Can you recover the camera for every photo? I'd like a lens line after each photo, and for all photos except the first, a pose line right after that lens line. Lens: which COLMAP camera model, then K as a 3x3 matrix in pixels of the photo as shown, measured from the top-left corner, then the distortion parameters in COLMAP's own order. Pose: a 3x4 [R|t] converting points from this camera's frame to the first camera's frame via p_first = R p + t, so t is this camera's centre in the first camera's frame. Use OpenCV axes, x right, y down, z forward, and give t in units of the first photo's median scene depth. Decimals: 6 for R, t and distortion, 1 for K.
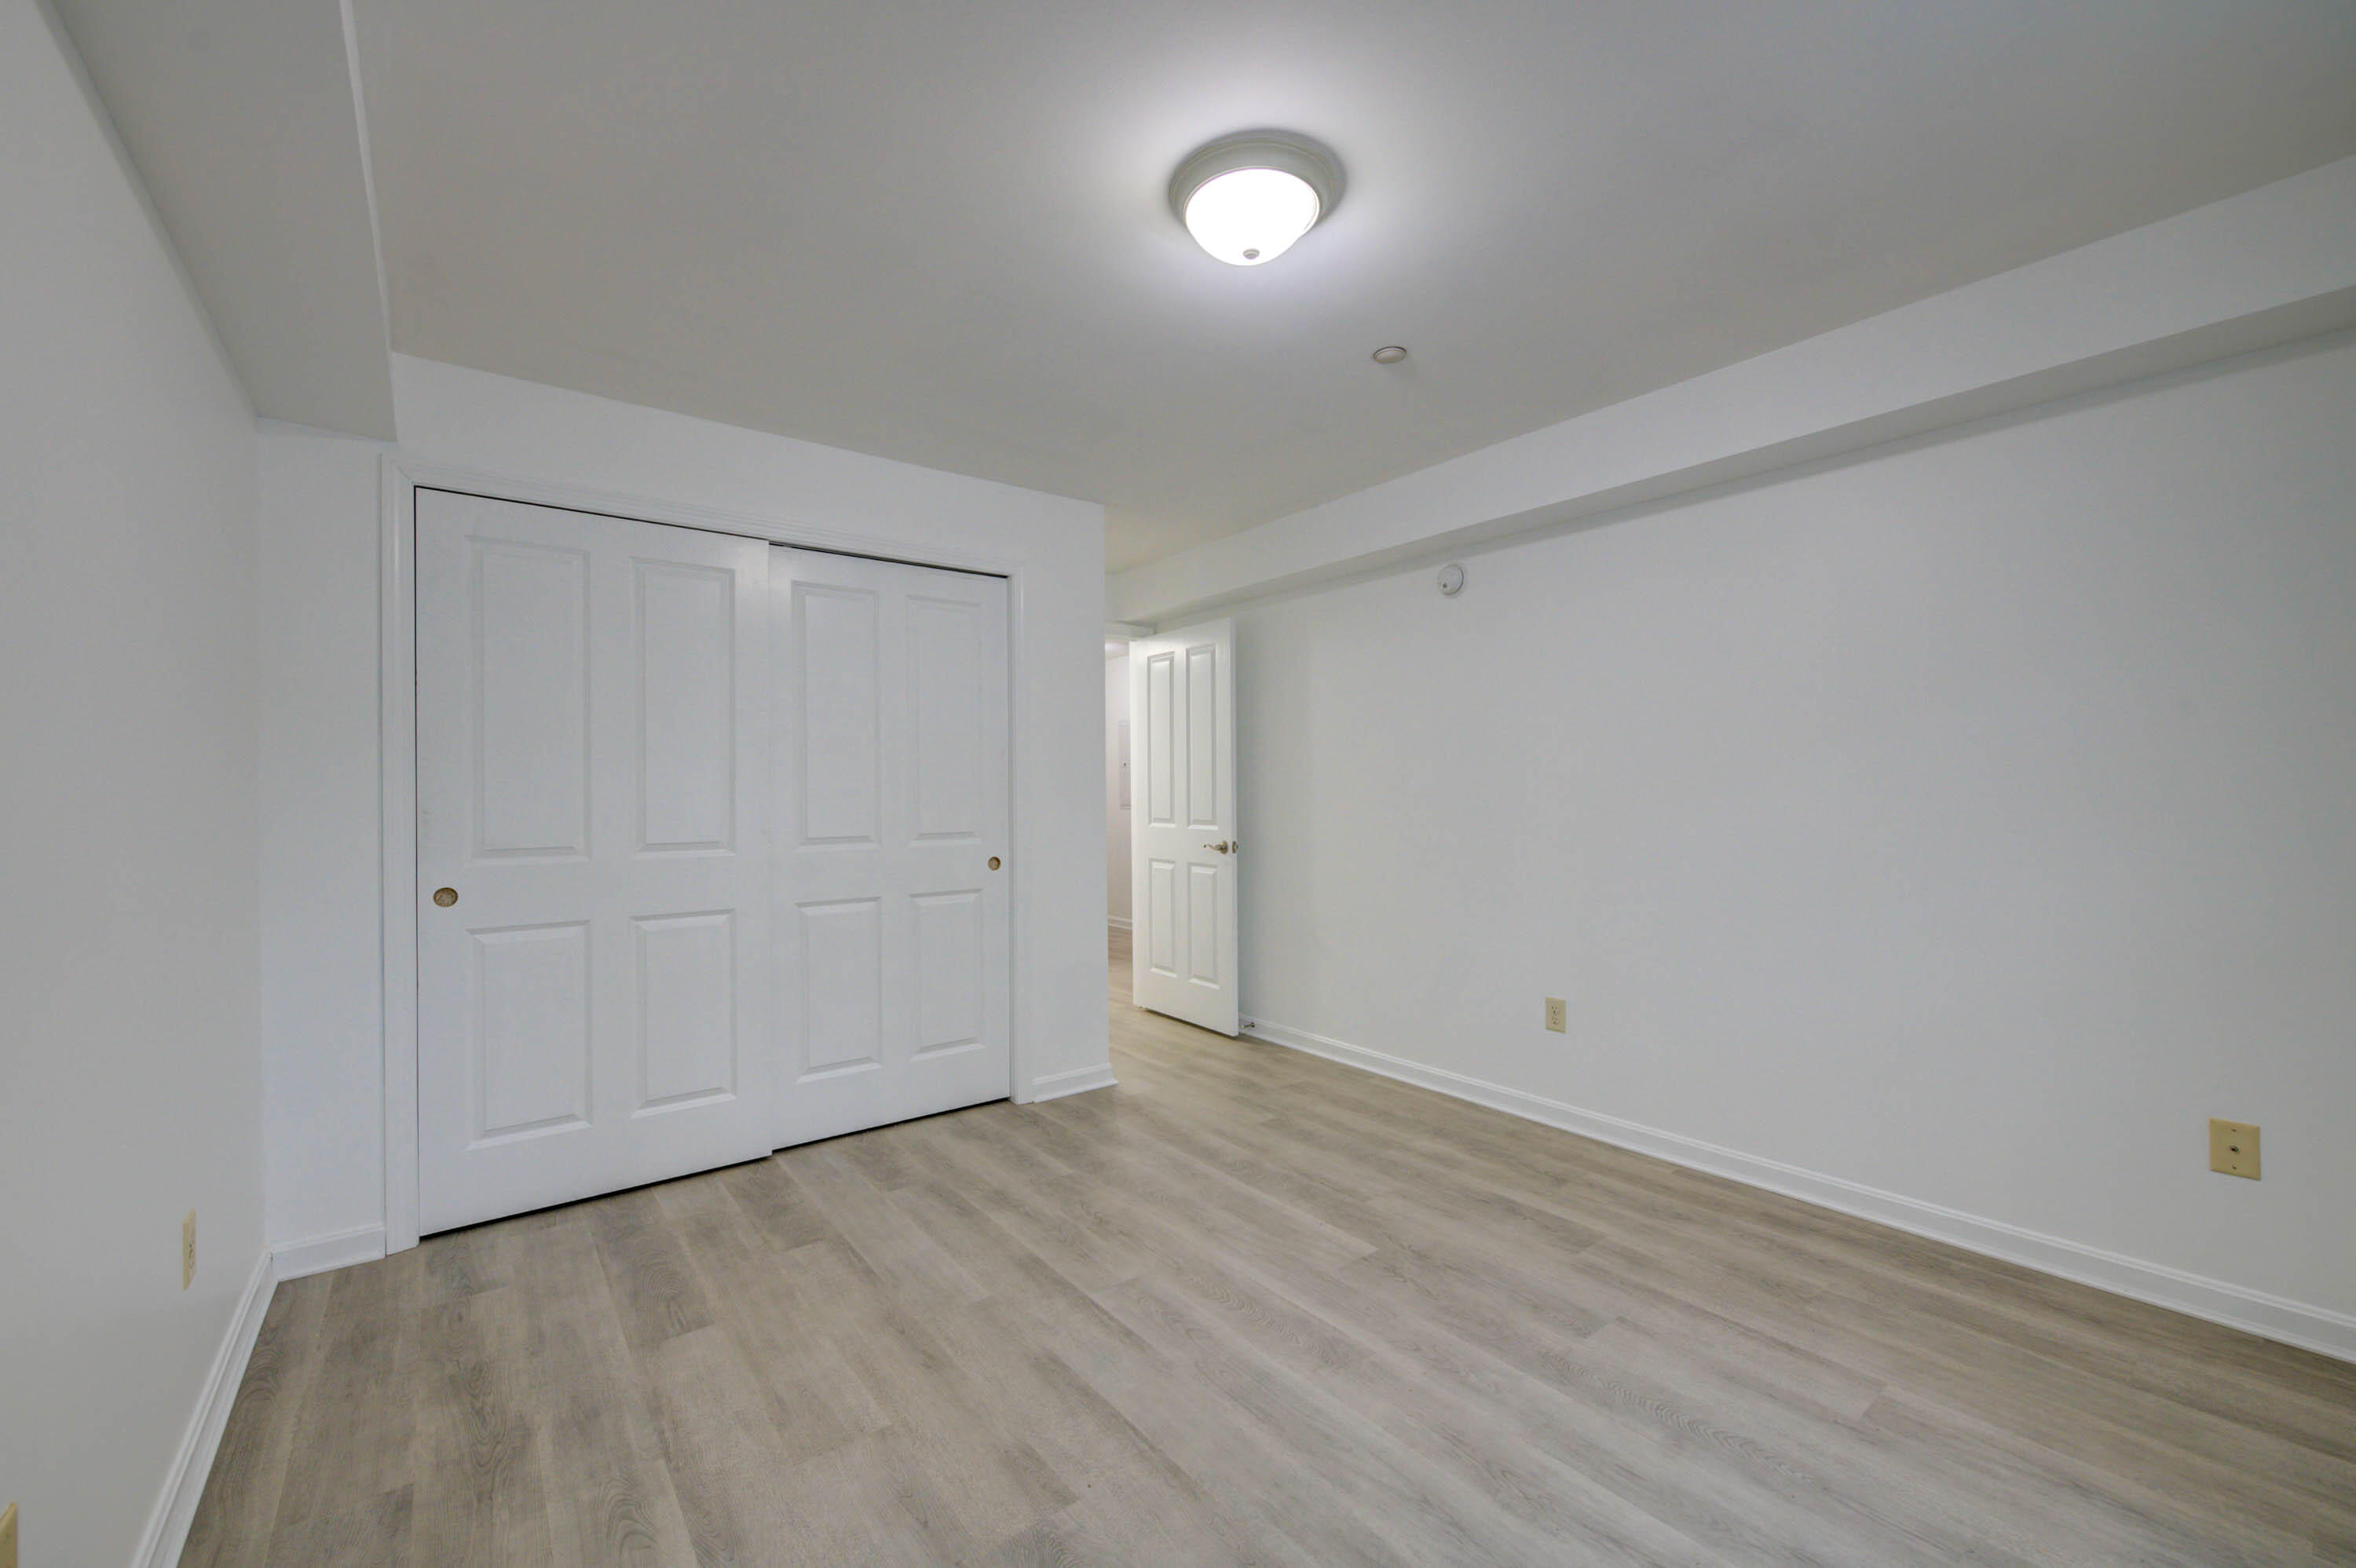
lens RADIAL K [[926.1, 0, 1176.3], [0, 926.1, 786.6], [0, 0, 1]] dist [0.002038, -0.004171]
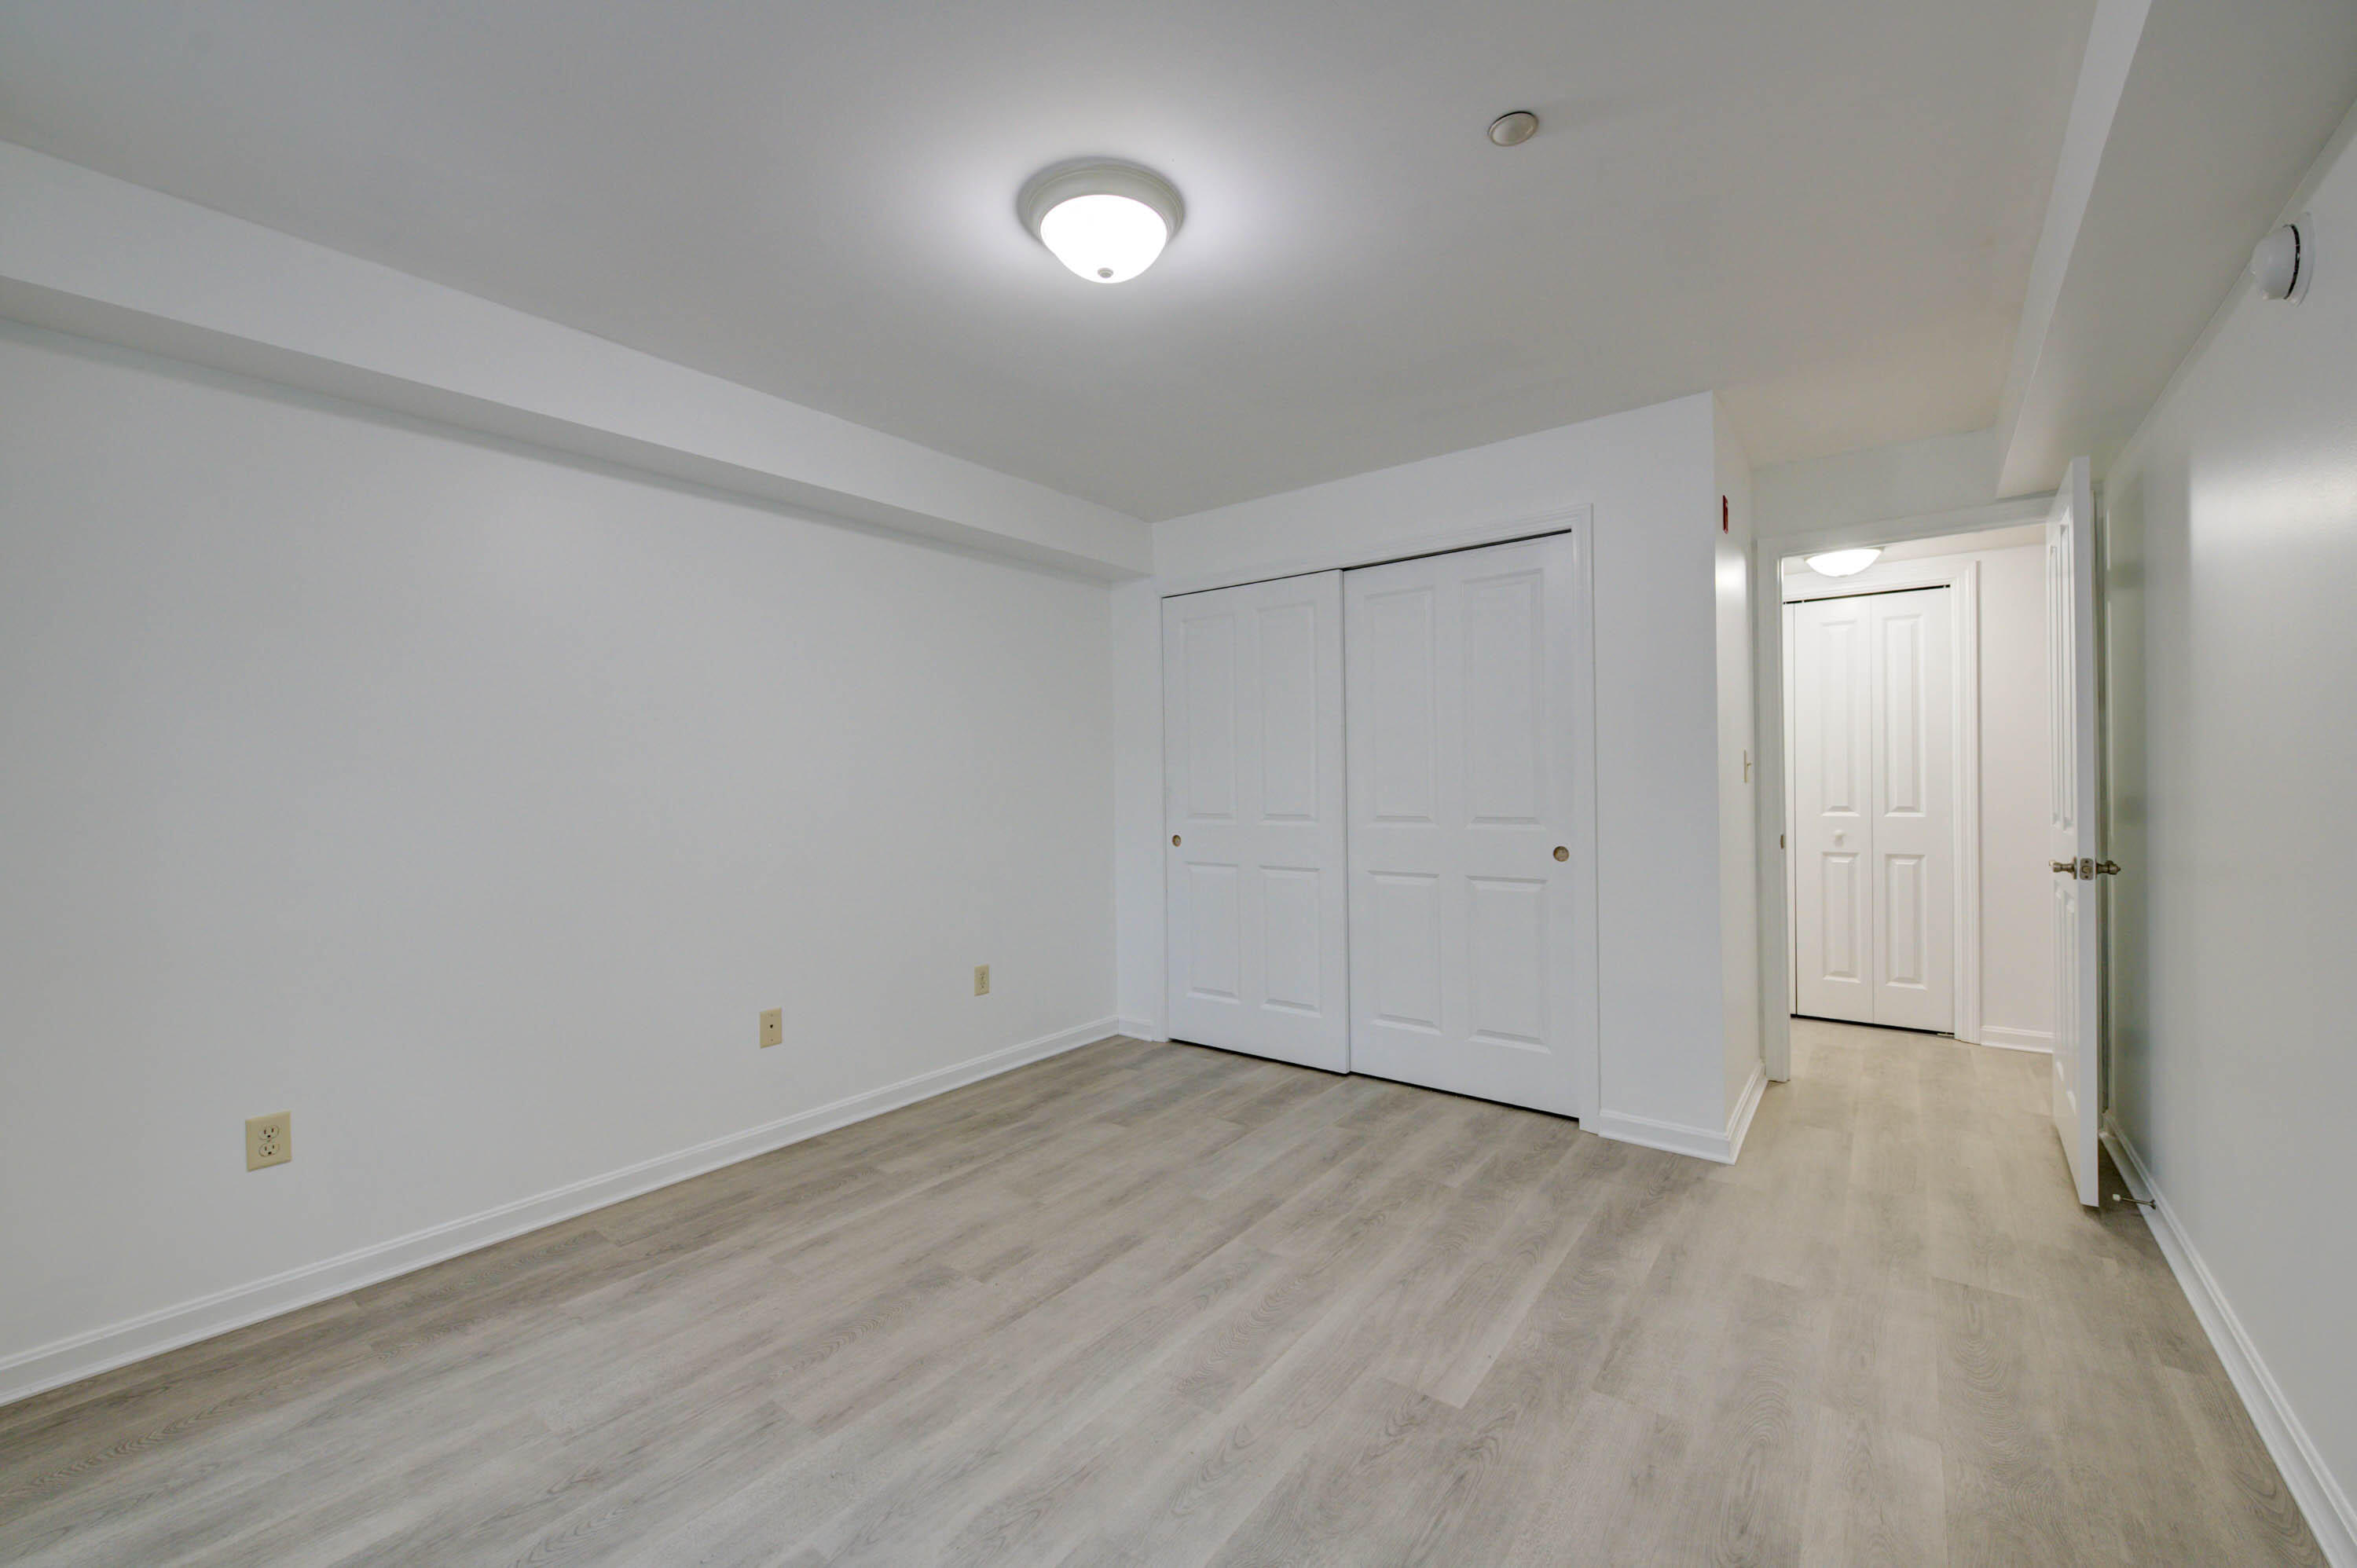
lens RADIAL K [[926.6, 0, 1176.8], [0, 926.6, 786.6], [0, 0, 1]] dist [0.002038, -0.004171]
pose [[0.247870, 0.010002, -0.968742, 0.879050], [0.016442, 0.999759, 0.014529, -0.002614], [0.968654, -0.019529, 0.247646, 0.626868]]
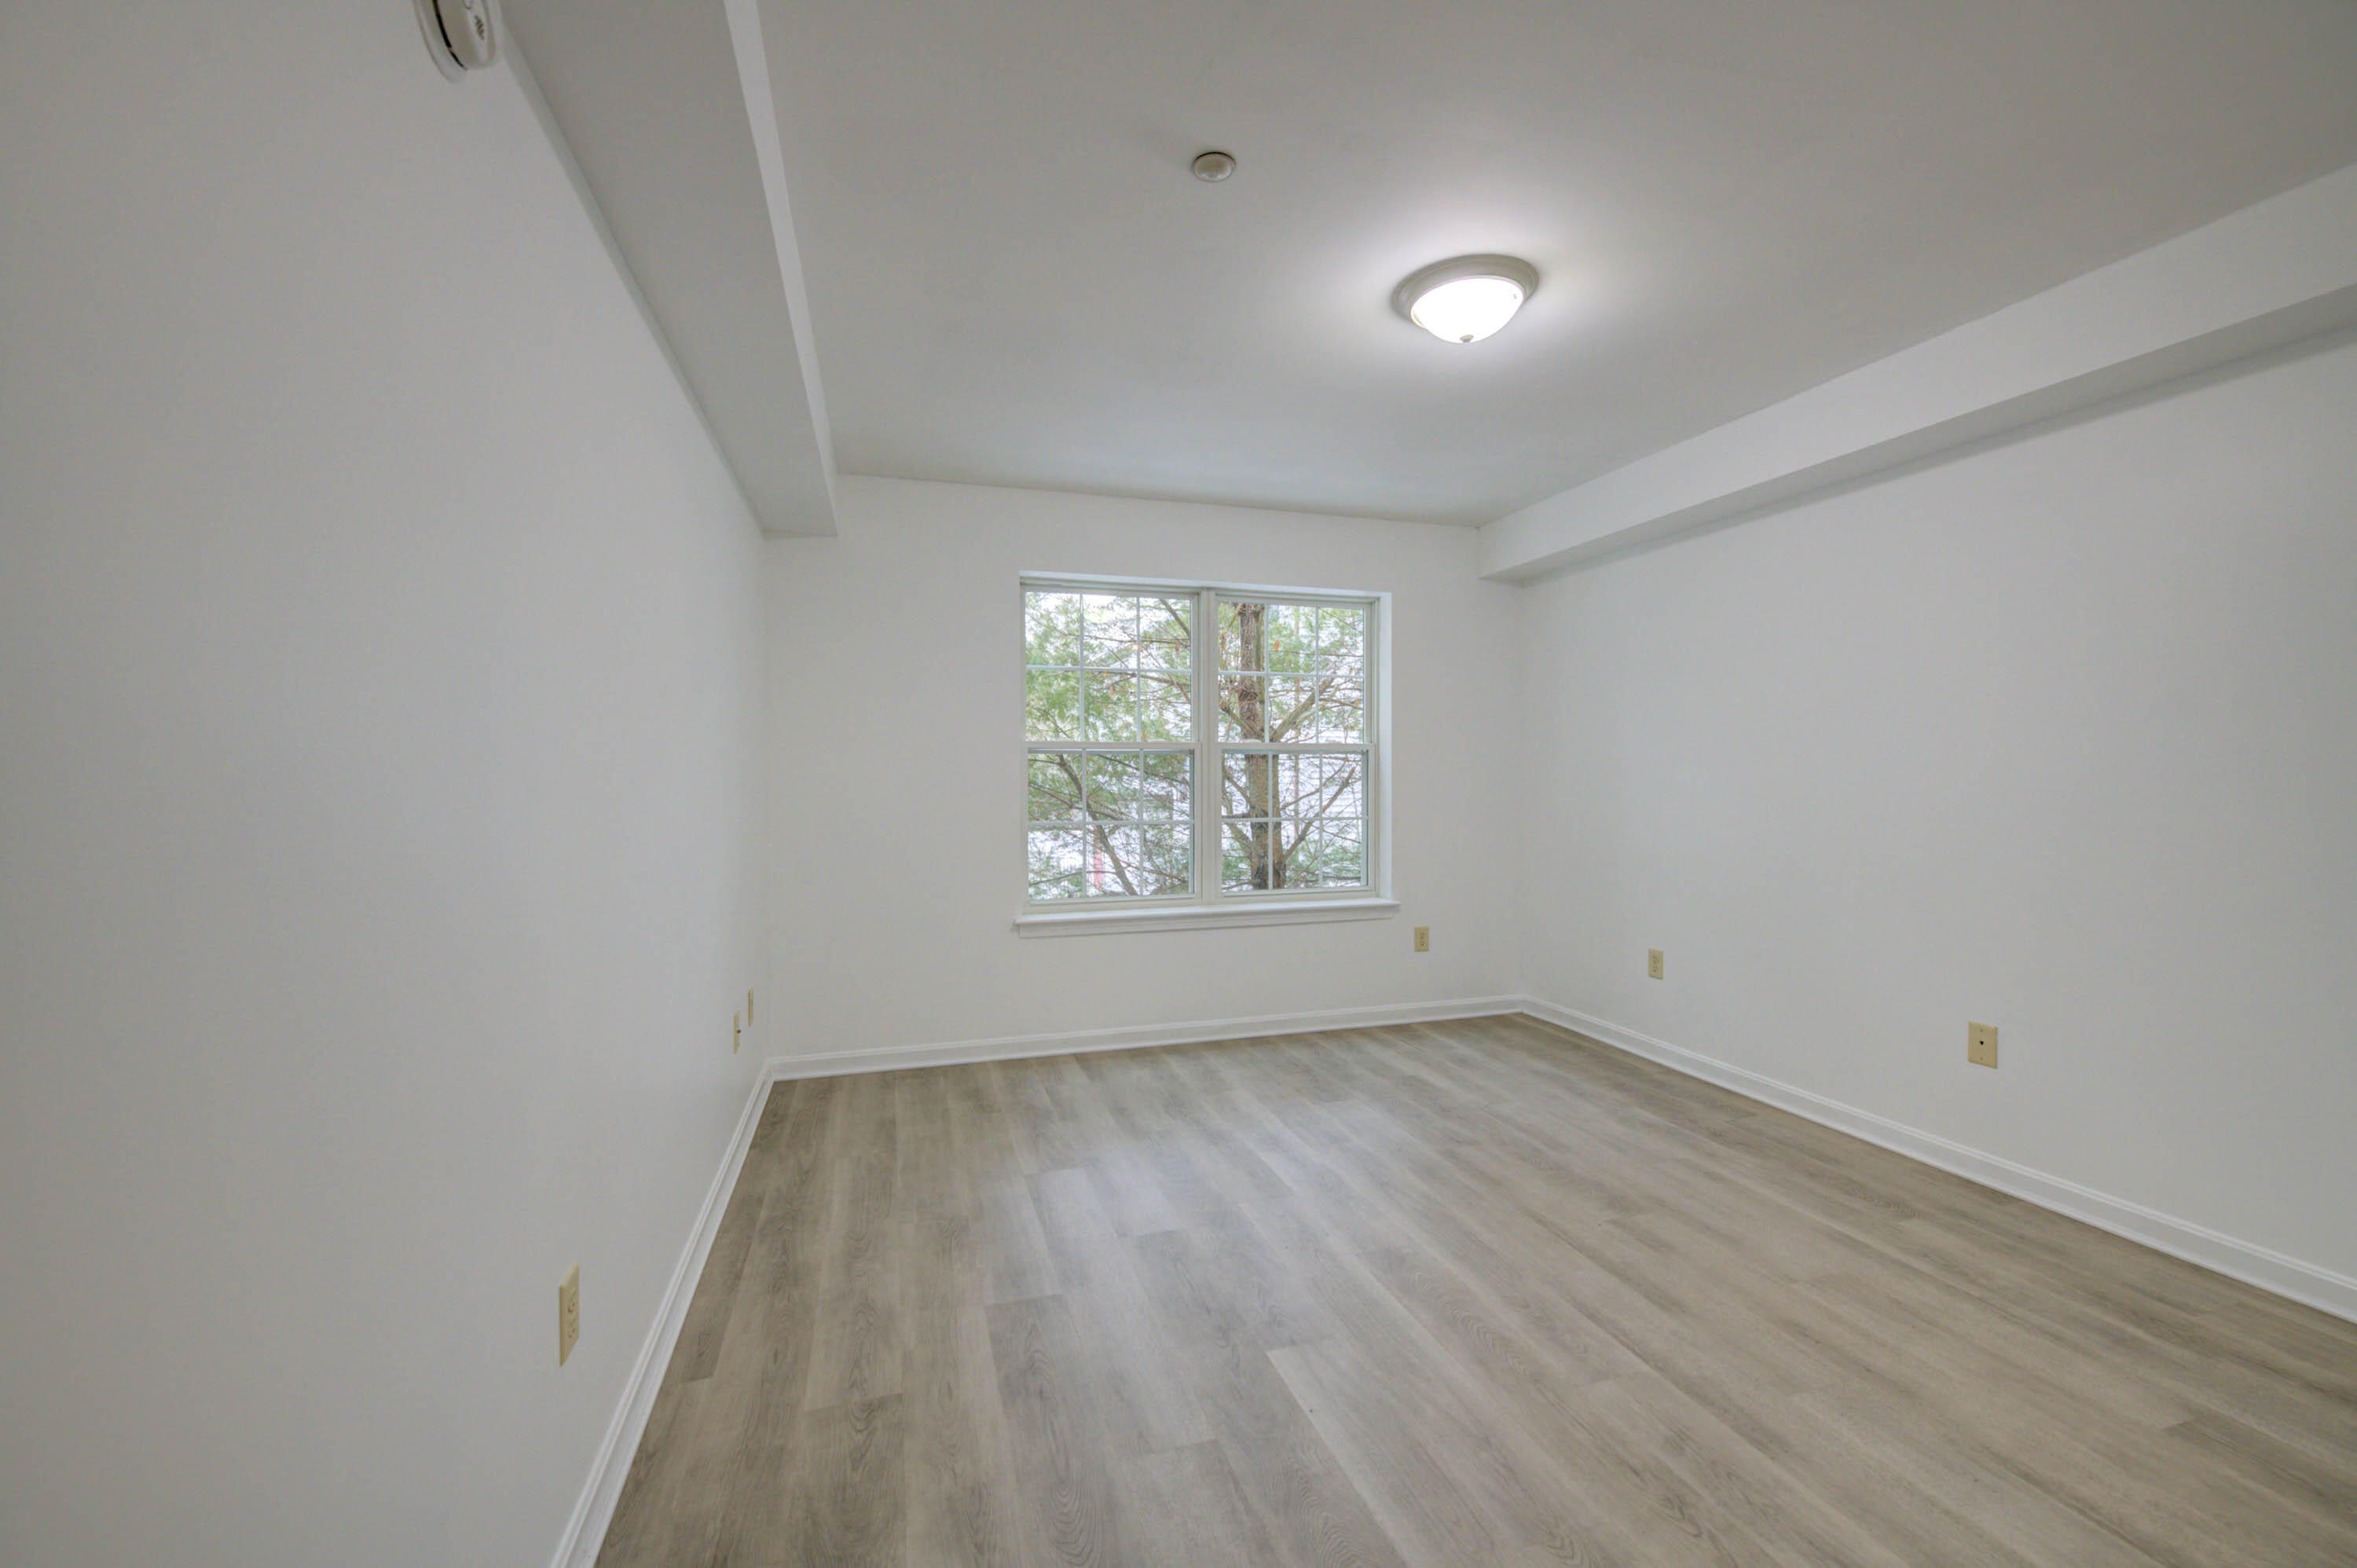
lens RADIAL K [[940.1, 0, 1174.4], [0, 940.1, 785.4], [0, 0, 1]] dist [-0.001802, -0.000501]
pose [[-0.934024, 0.007701, 0.357128, 0.001744], [0.009762, 0.999944, 0.003967, 0.012926], [-0.357078, 0.007192, -0.934047, 1.808057]]
